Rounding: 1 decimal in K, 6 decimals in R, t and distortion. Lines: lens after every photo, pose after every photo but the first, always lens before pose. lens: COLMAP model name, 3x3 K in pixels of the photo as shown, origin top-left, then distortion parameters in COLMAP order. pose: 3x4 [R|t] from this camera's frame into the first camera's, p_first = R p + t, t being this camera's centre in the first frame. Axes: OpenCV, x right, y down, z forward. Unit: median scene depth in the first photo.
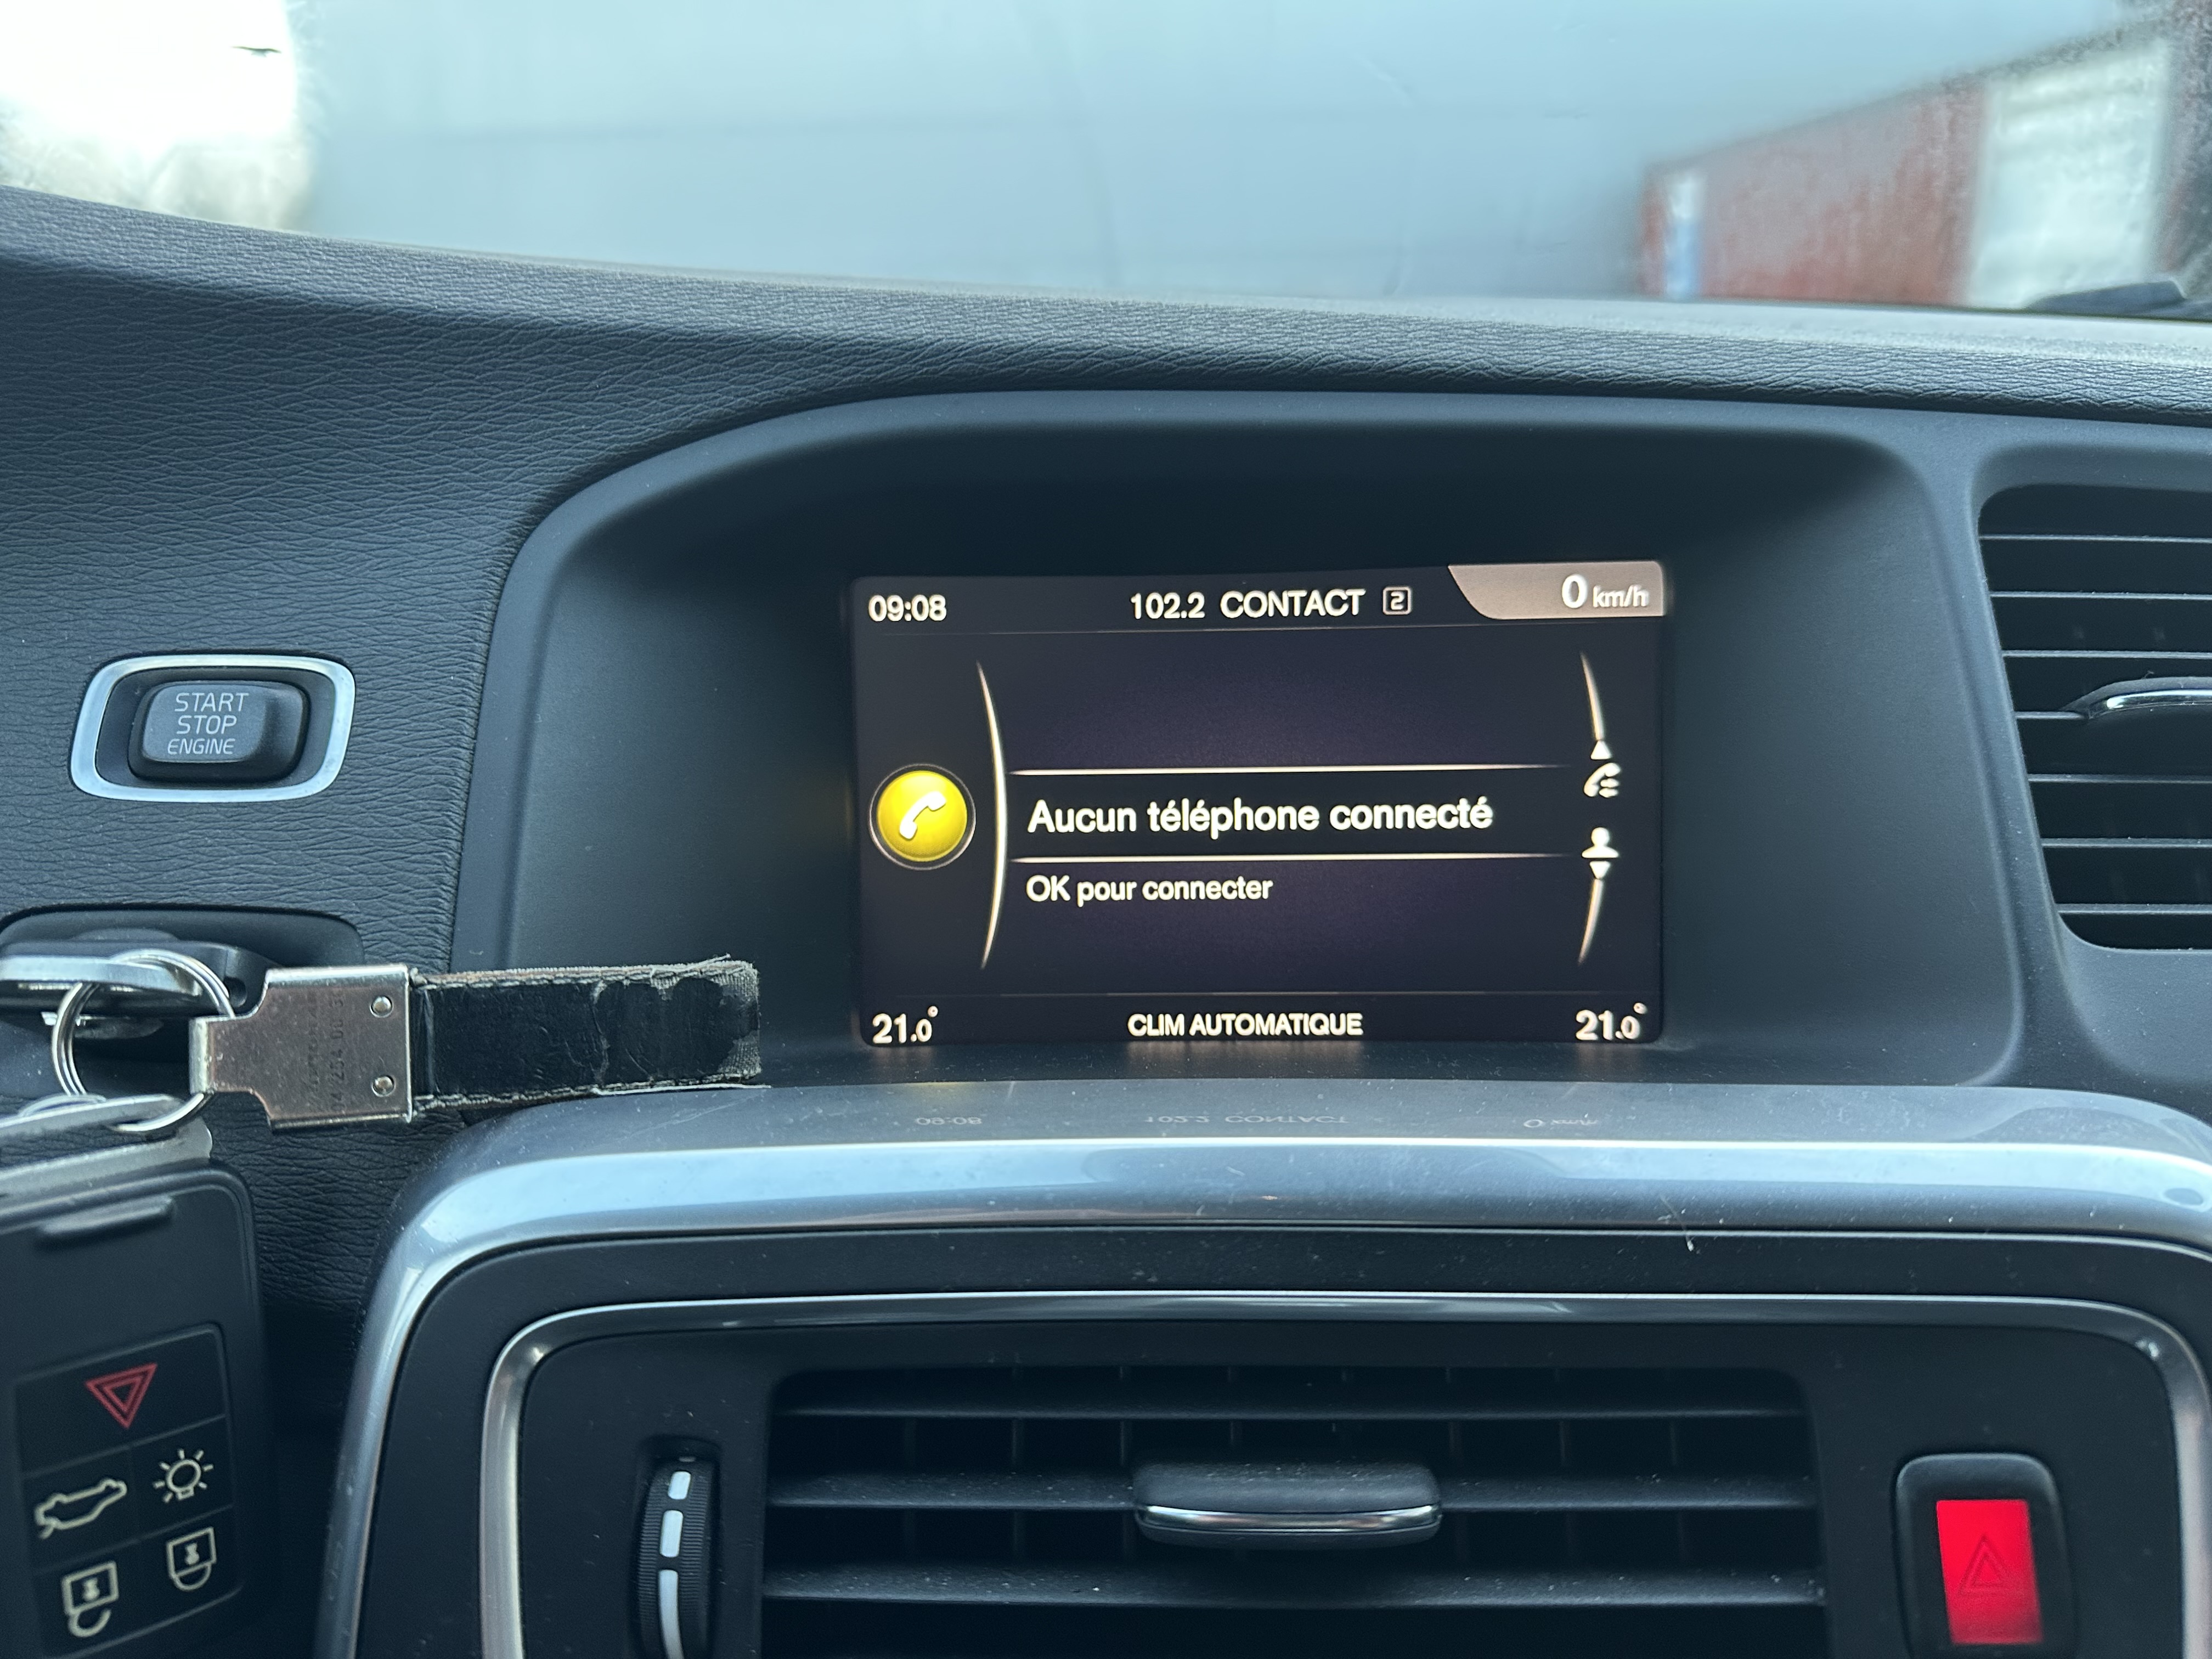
lens RADIAL K [[1667.6, 0, 1110.6], [0, 1667.6, 821.8], [0, 0, 1]] dist [-0.012939, -0.010588]
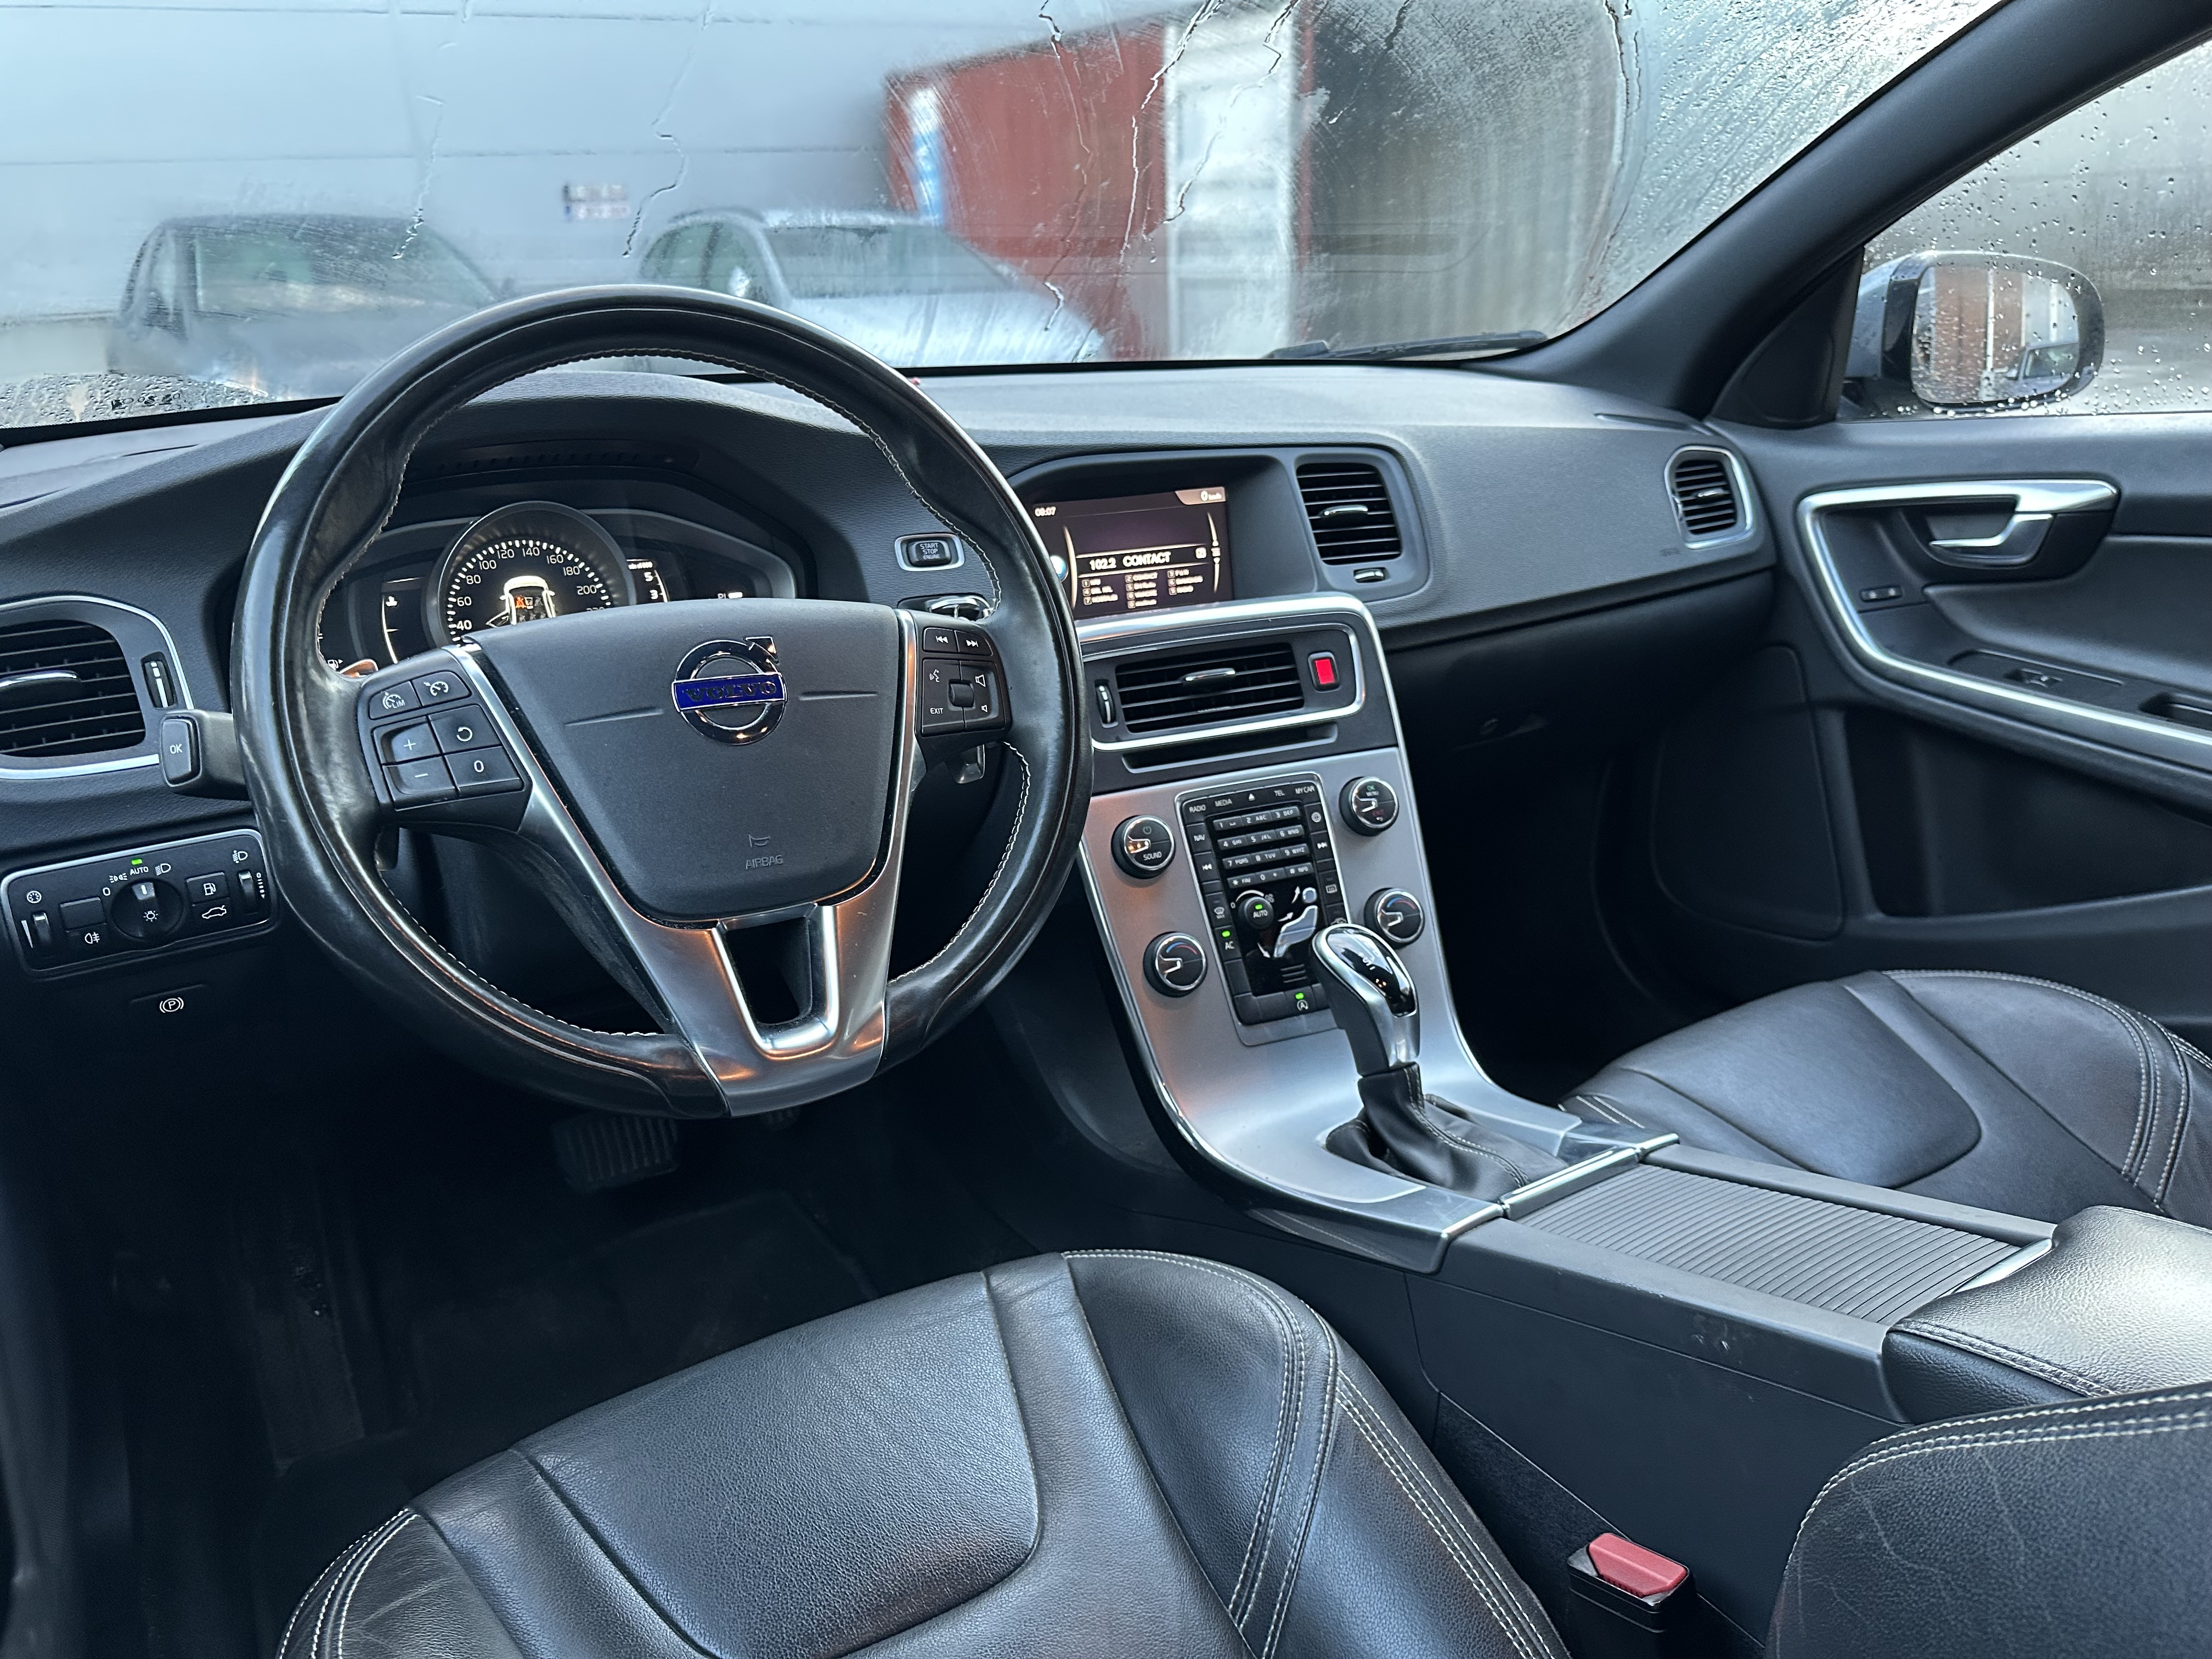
lens RADIAL K [[1525.3, 0, 1110.3], [0, 1525.3, 824.3], [0, 0, 1]] dist [0.042691, -0.051278]
pose [[0.907487, -0.147905, 0.393182, -1.808053], [0.112687, 0.987373, 0.111336, 0.249277], [-0.404685, -0.056730, 0.912695, -2.788095]]
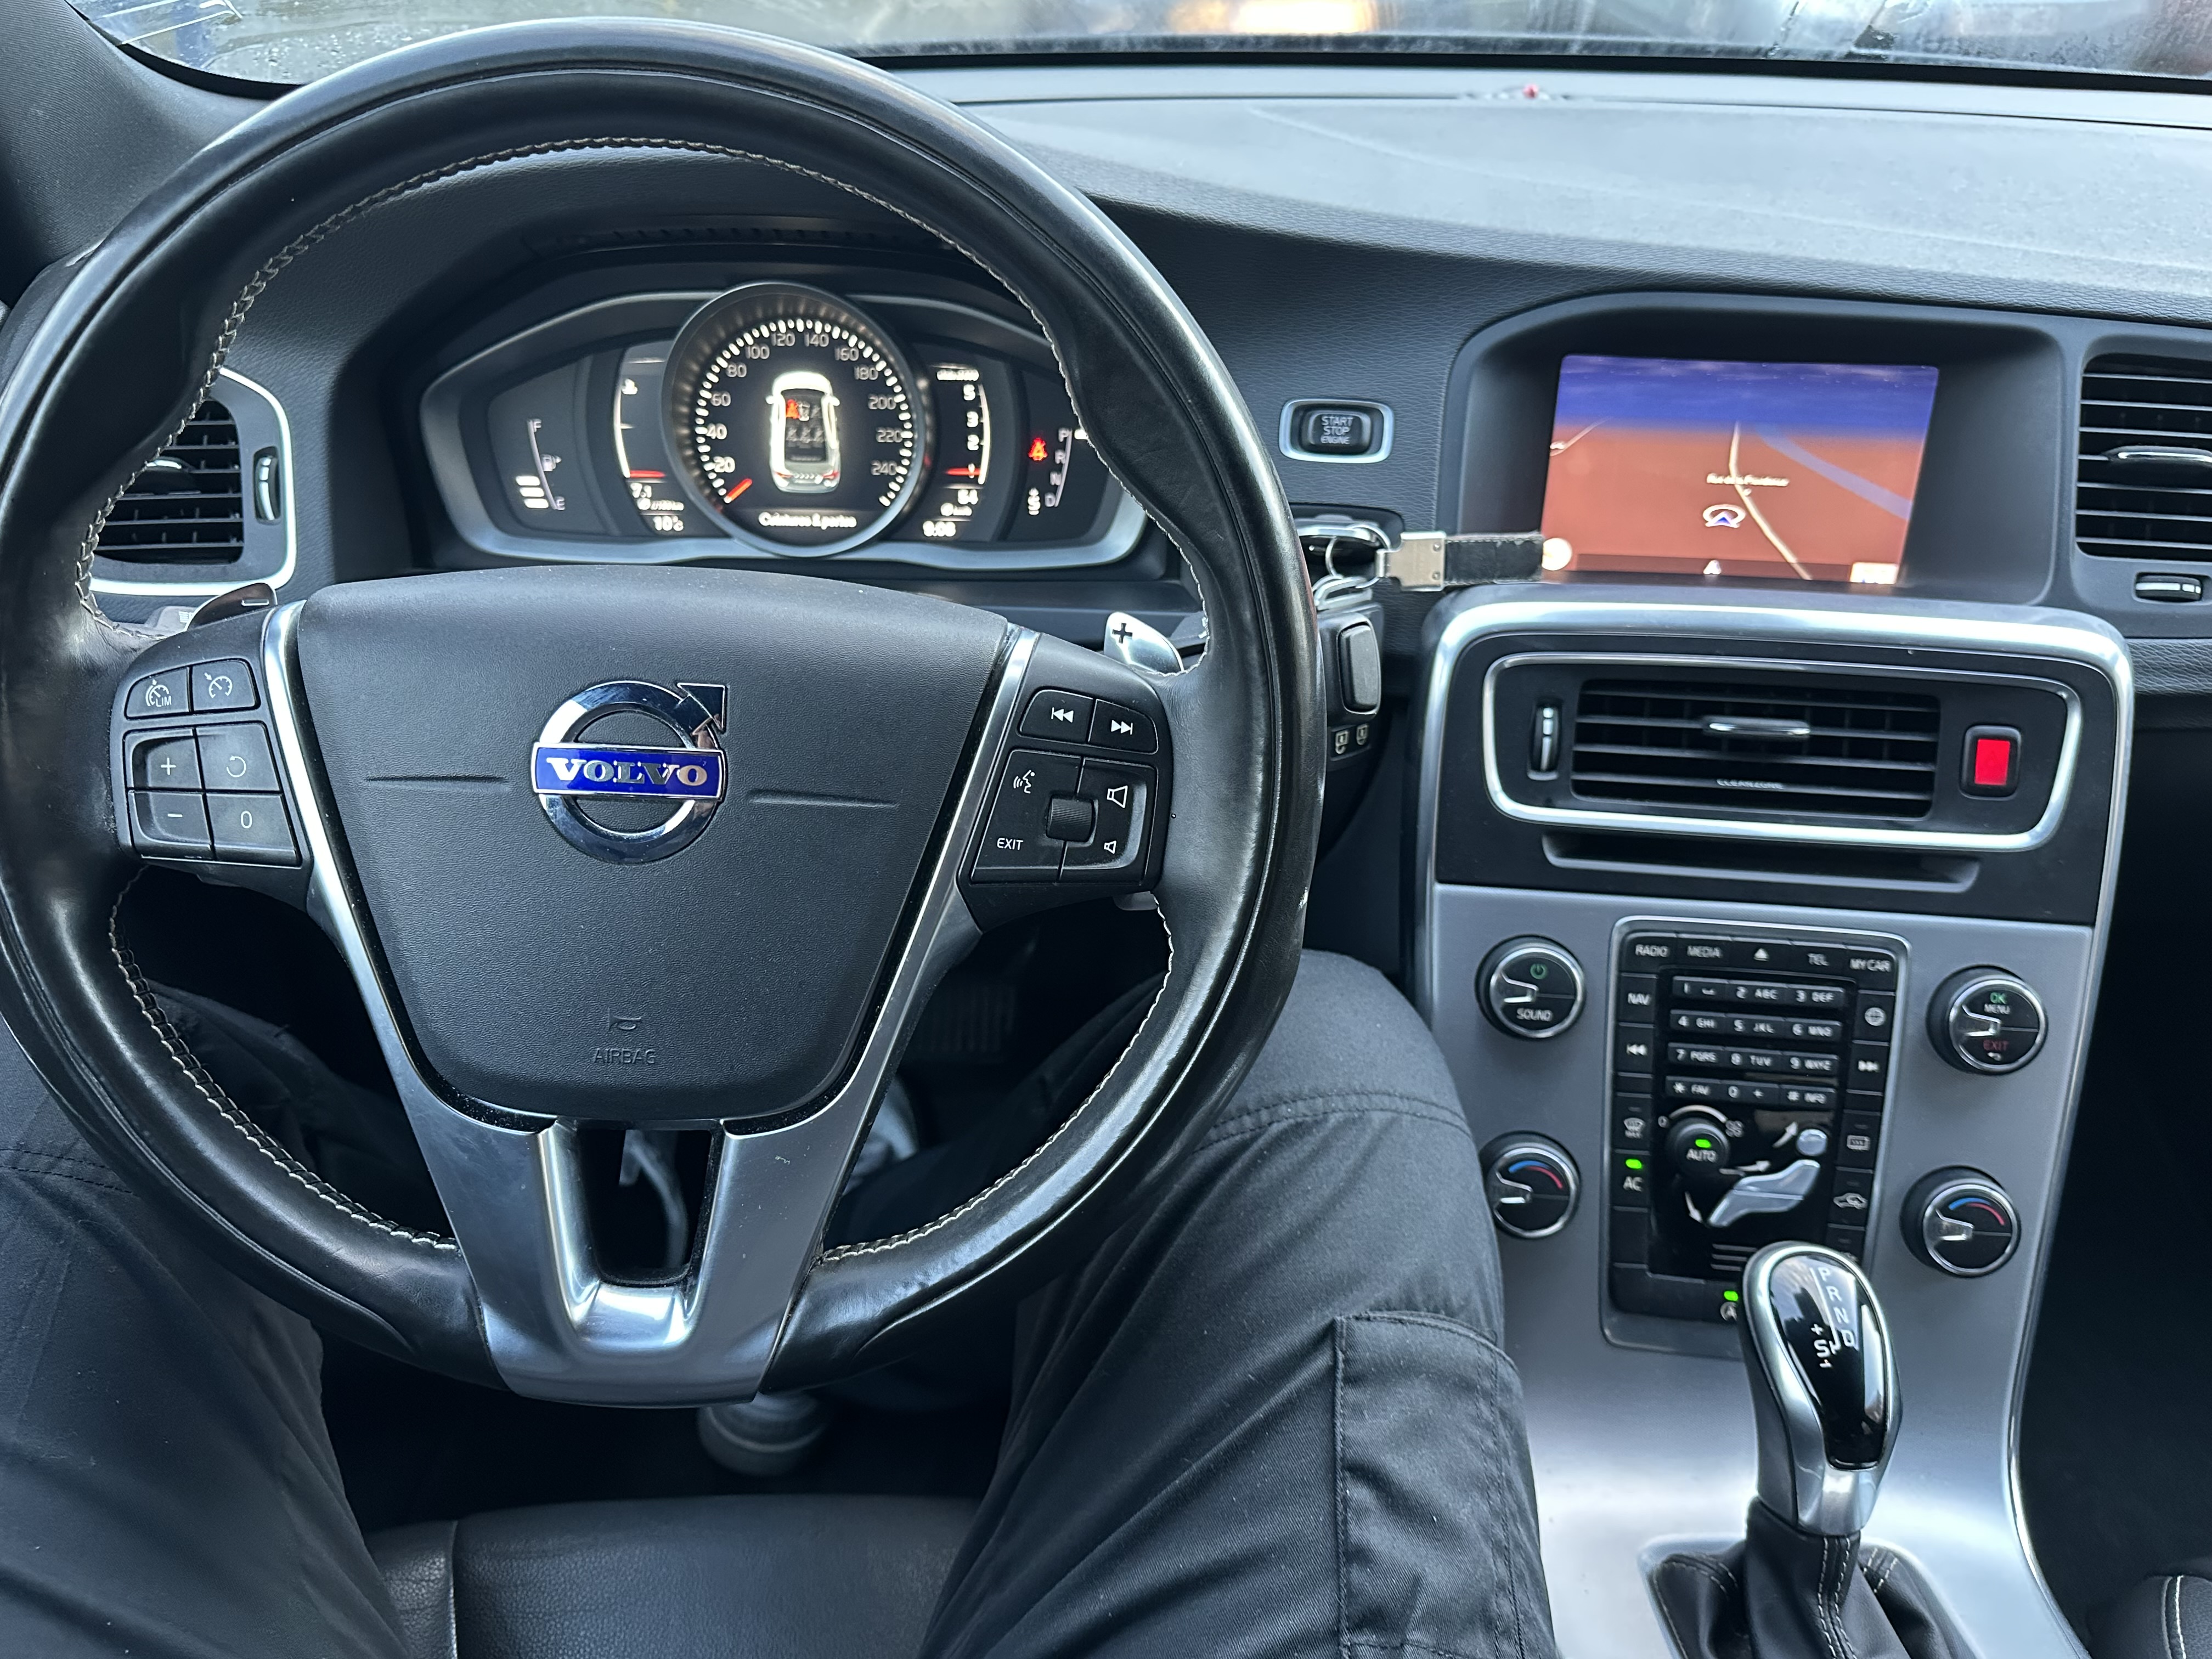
lens RADIAL K [[1525.3, 0, 1162.8], [0, 1525.3, 825.4], [0, 0, 1]] dist [0.042691, -0.051278]
pose [[0.995690, 0.062869, -0.068181, -0.646389], [-0.038137, 0.947686, 0.316917, -0.228303], [0.084539, -0.312951, 0.946000, -1.511586]]
